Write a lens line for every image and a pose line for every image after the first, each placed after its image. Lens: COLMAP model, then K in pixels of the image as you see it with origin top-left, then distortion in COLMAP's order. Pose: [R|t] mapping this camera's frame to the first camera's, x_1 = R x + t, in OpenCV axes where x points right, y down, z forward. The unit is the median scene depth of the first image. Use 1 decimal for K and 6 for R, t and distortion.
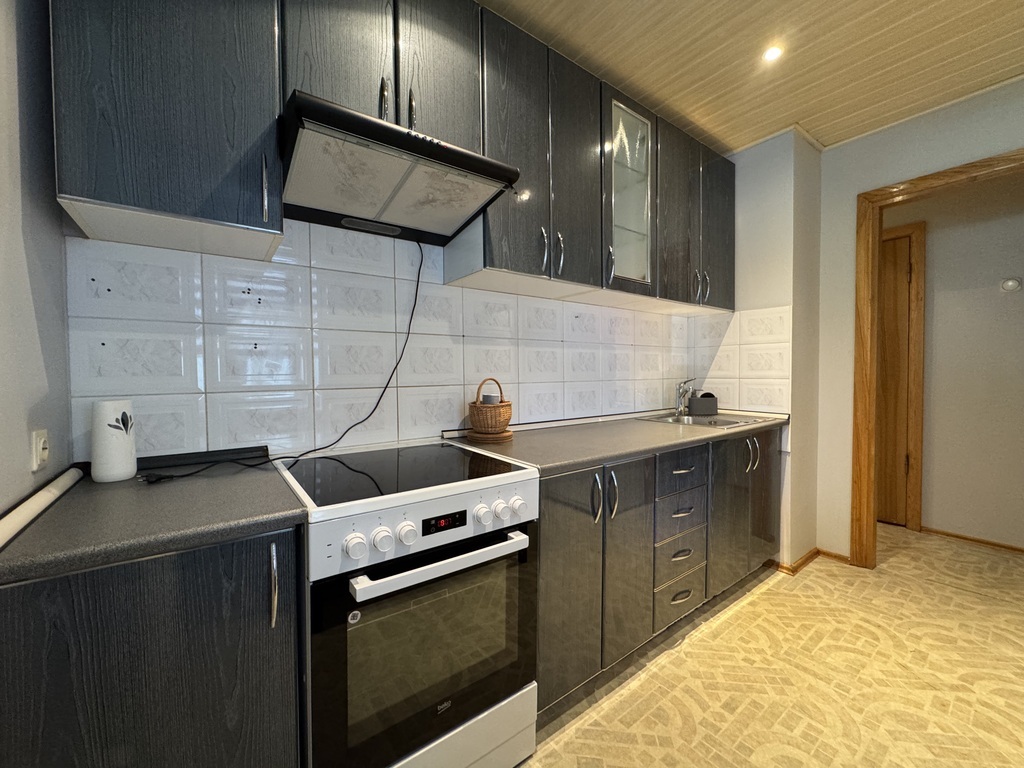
lens RADIAL K [[410.2, 0, 510.3], [0, 410.2, 388.5], [0, 0, 1]] dist [-0.005186, 0.000732]
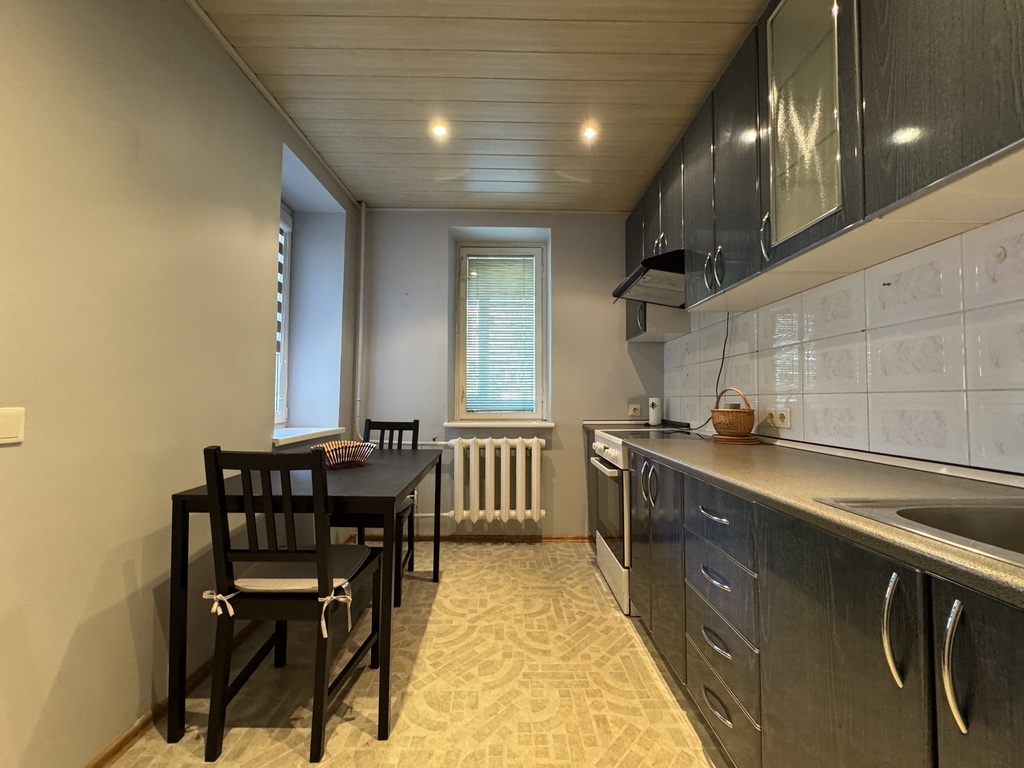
lens RADIAL K [[410.2, 0, 515.3], [0, 410.2, 382.3], [0, 0, 1]] dist [-0.005186, 0.000732]
pose [[-0.585011, -0.022798, -0.810705, 1.884175], [-0.024065, 0.999653, -0.010746, -0.031447], [0.810668, 0.013223, -0.585356, 1.663086]]
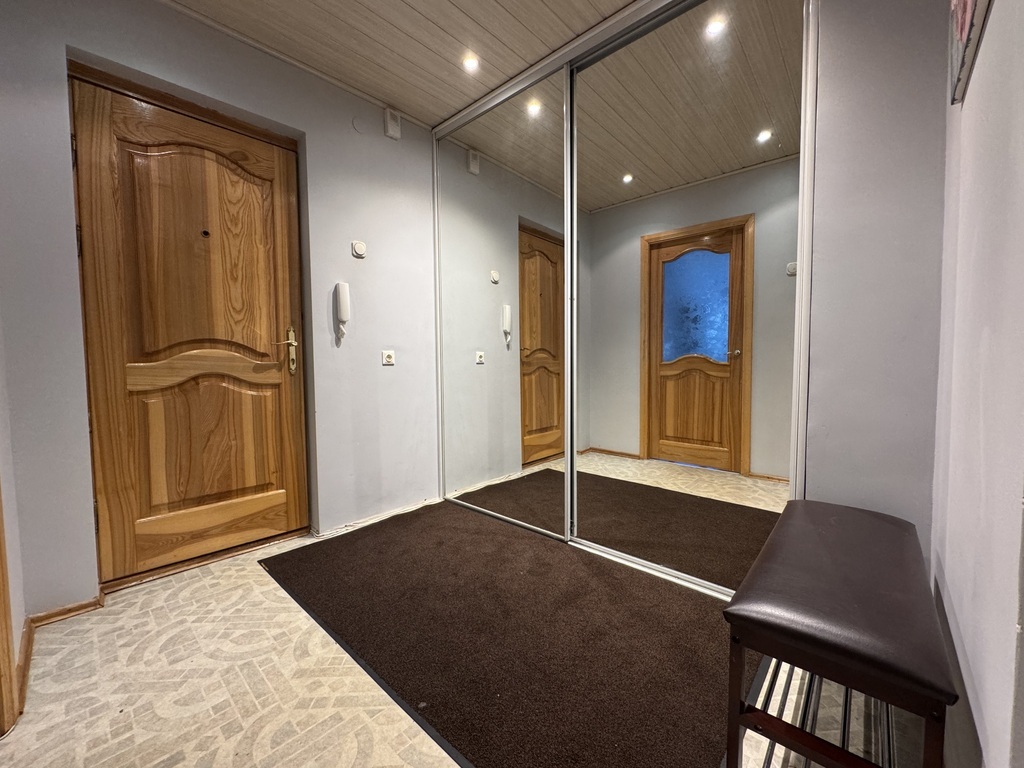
lens RADIAL K [[410.2, 0, 516.7], [0, 410.2, 380.9], [0, 0, 1]] dist [-0.005186, 0.000732]
pose [[-0.980409, 0.007925, -0.196812, 0.712355], [-0.006264, 0.997430, 0.071368, 0.019431], [0.196872, 0.071203, -0.977840, 1.990138]]
